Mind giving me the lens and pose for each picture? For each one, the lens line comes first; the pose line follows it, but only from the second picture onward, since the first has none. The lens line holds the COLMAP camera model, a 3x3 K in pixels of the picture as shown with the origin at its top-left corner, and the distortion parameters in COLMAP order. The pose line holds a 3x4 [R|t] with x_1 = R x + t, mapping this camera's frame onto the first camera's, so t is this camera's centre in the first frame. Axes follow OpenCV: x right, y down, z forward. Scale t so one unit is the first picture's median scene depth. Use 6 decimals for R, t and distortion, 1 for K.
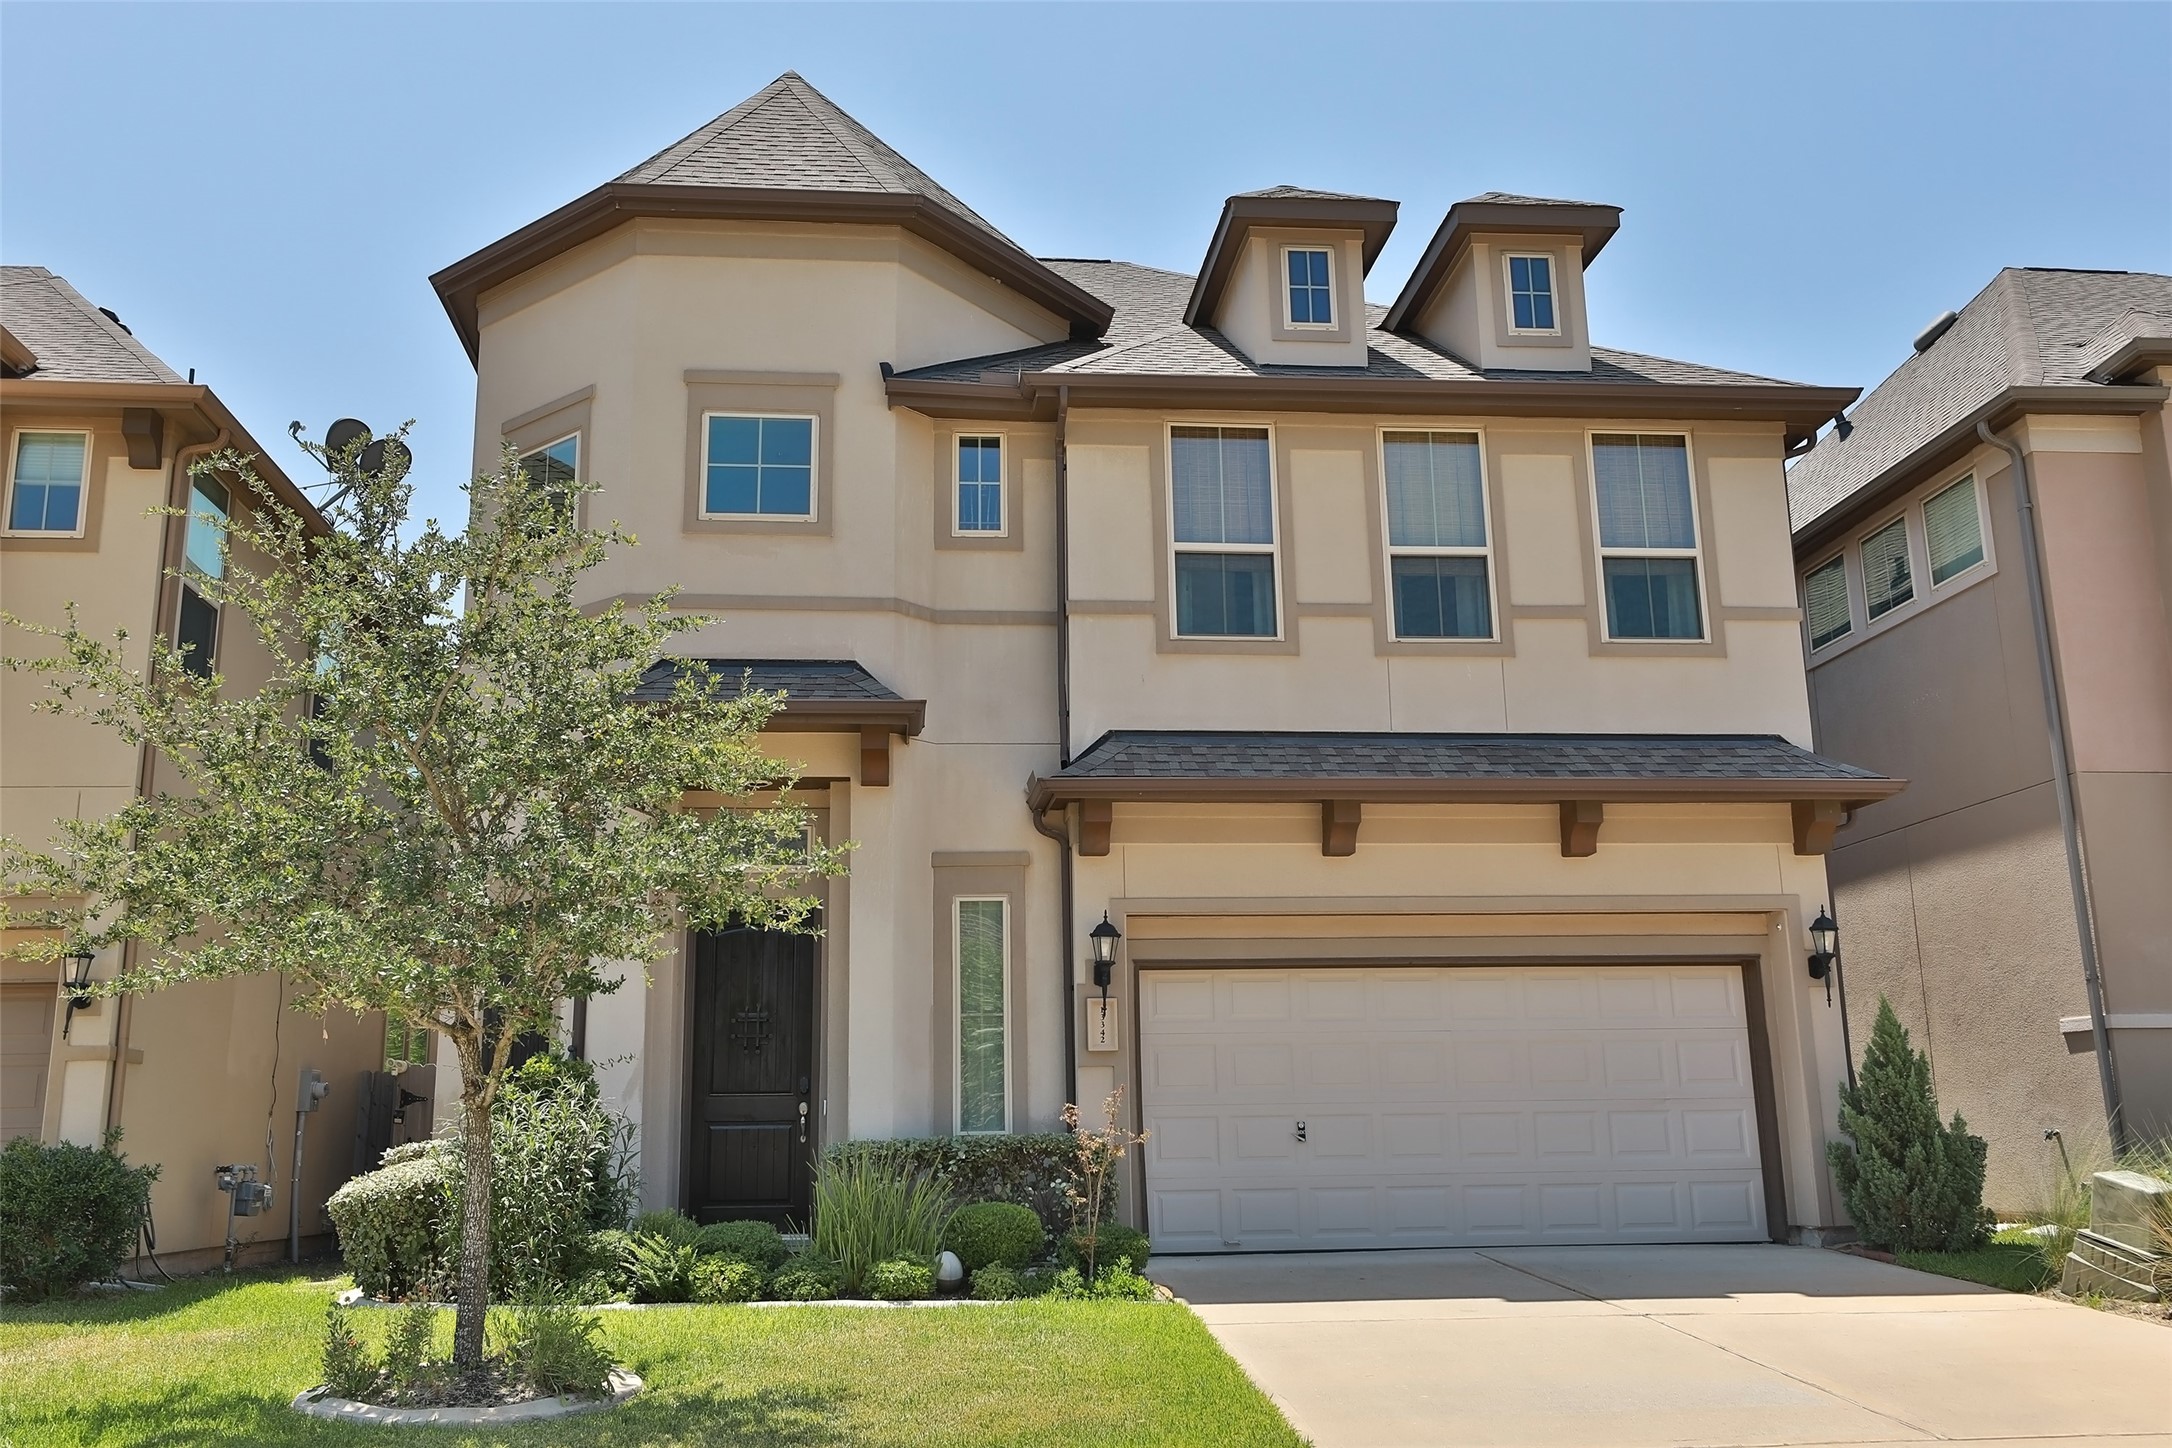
lens RADIAL K [[1855.2, 0, 1082.8], [0, 1855.2, 718.9], [0, 0, 1]] dist [0.048024, -0.014888]
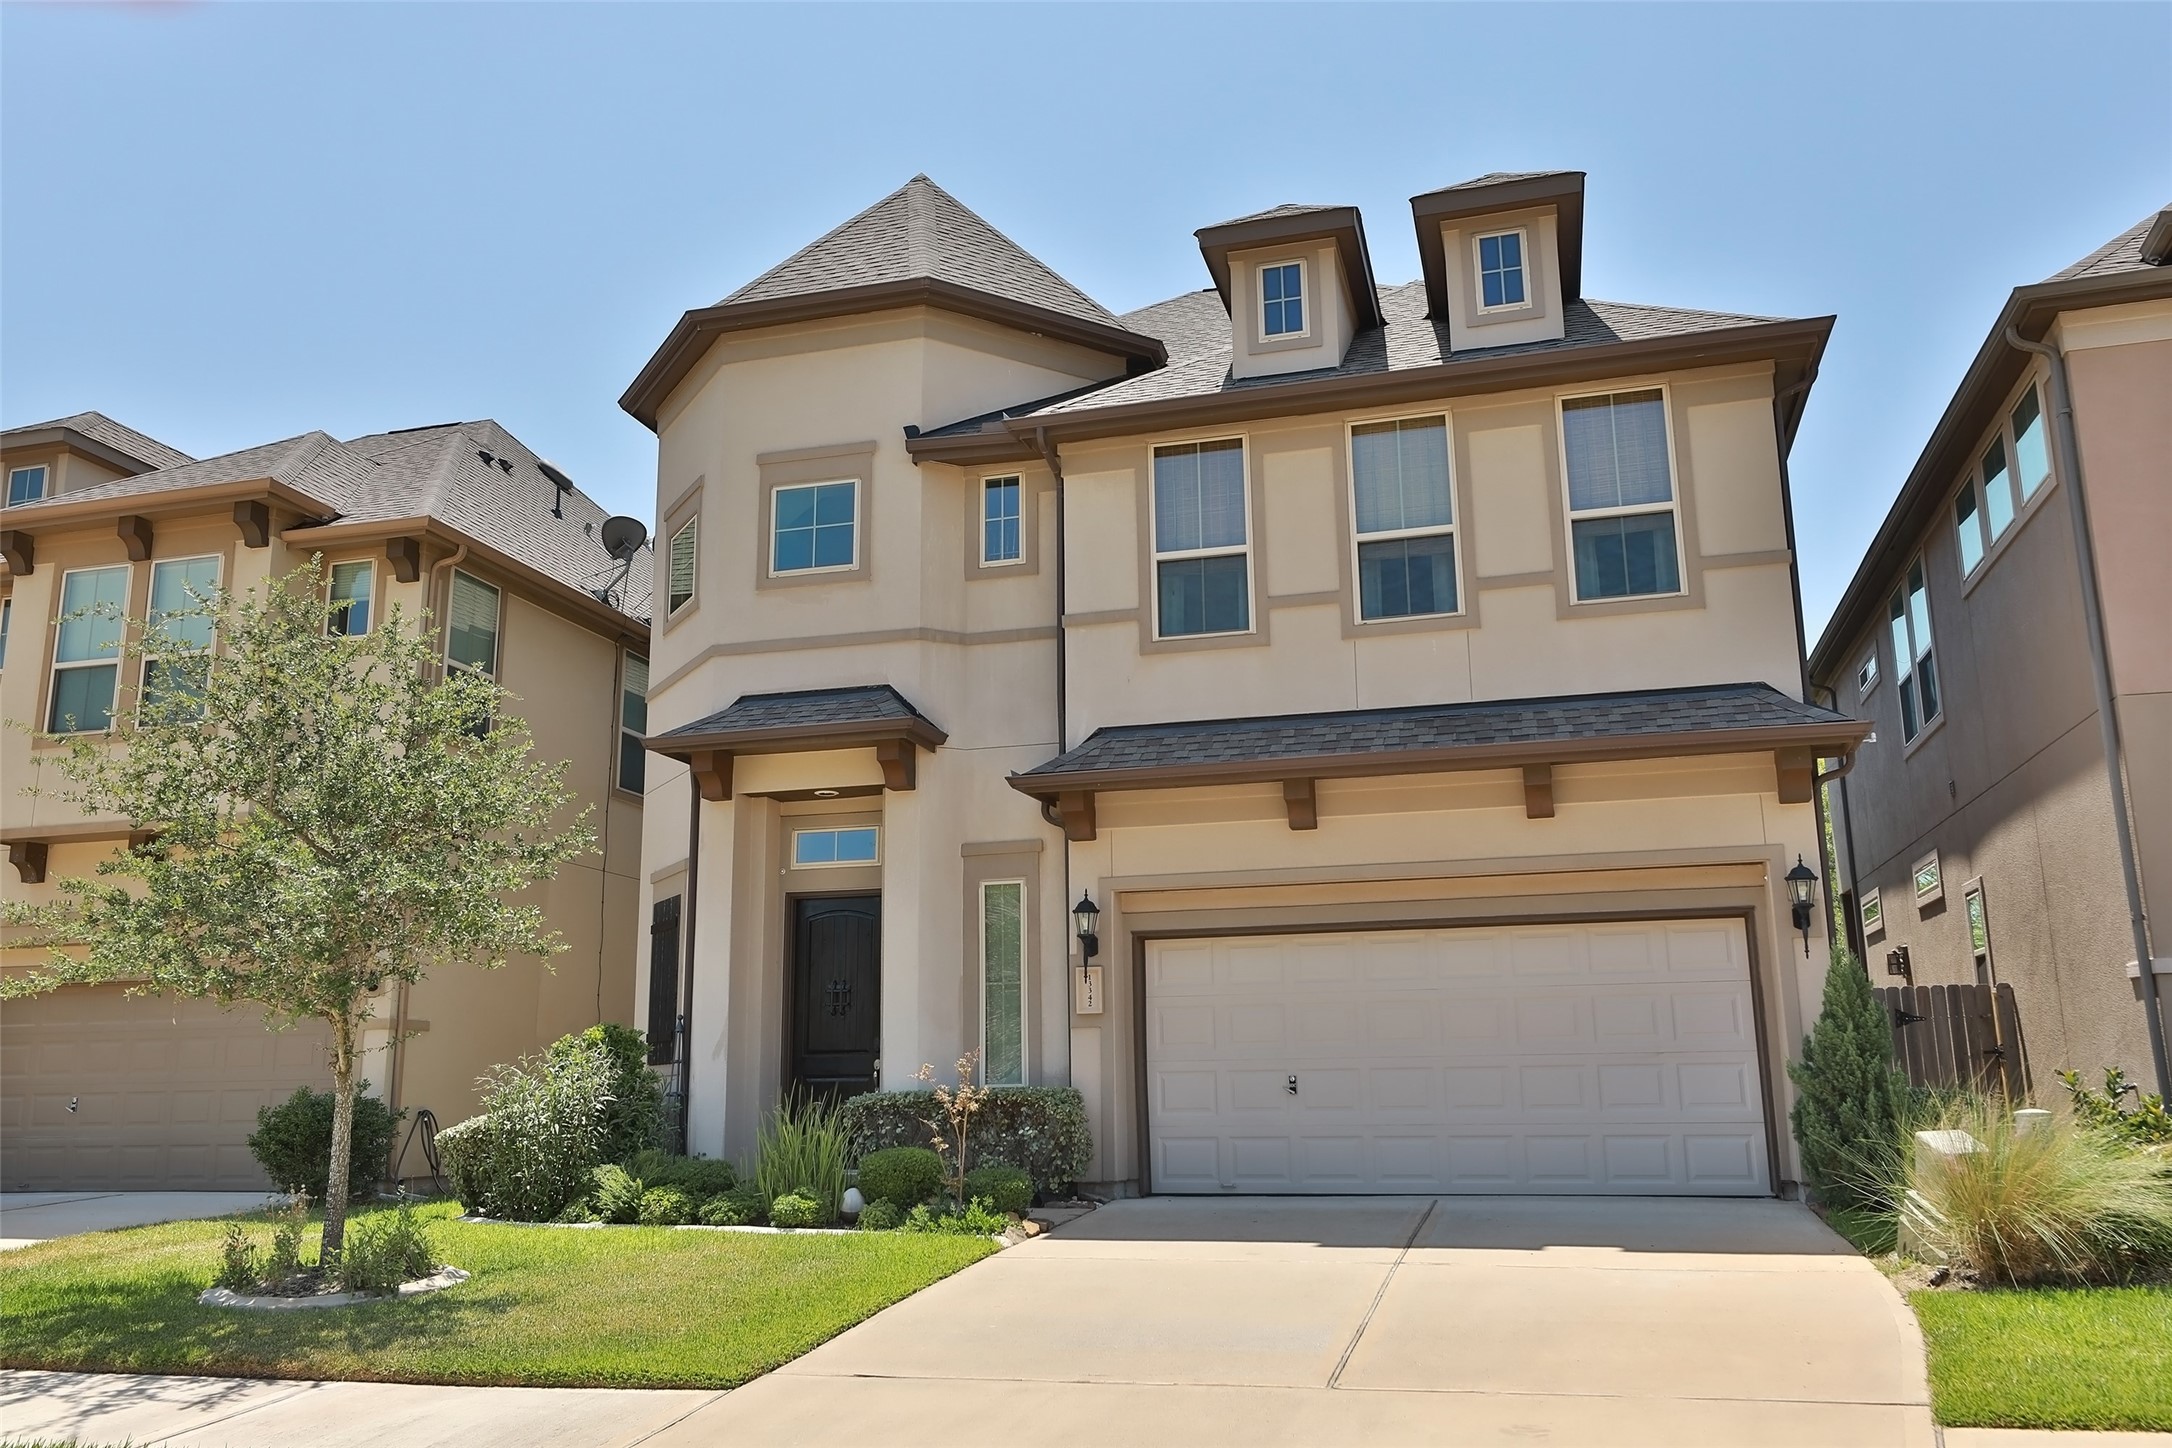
lens RADIAL K [[1690.8, 0, 1087.9], [0, 1690.8, 724.4], [0, 0, 1]] dist [0.035256, 0.008974]
pose [[0.934100, -0.072040, -0.349669, 0.359129], [0.077590, 0.996984, 0.001869, 0.001573], [0.348479, -0.028876, 0.936872, 0.040062]]
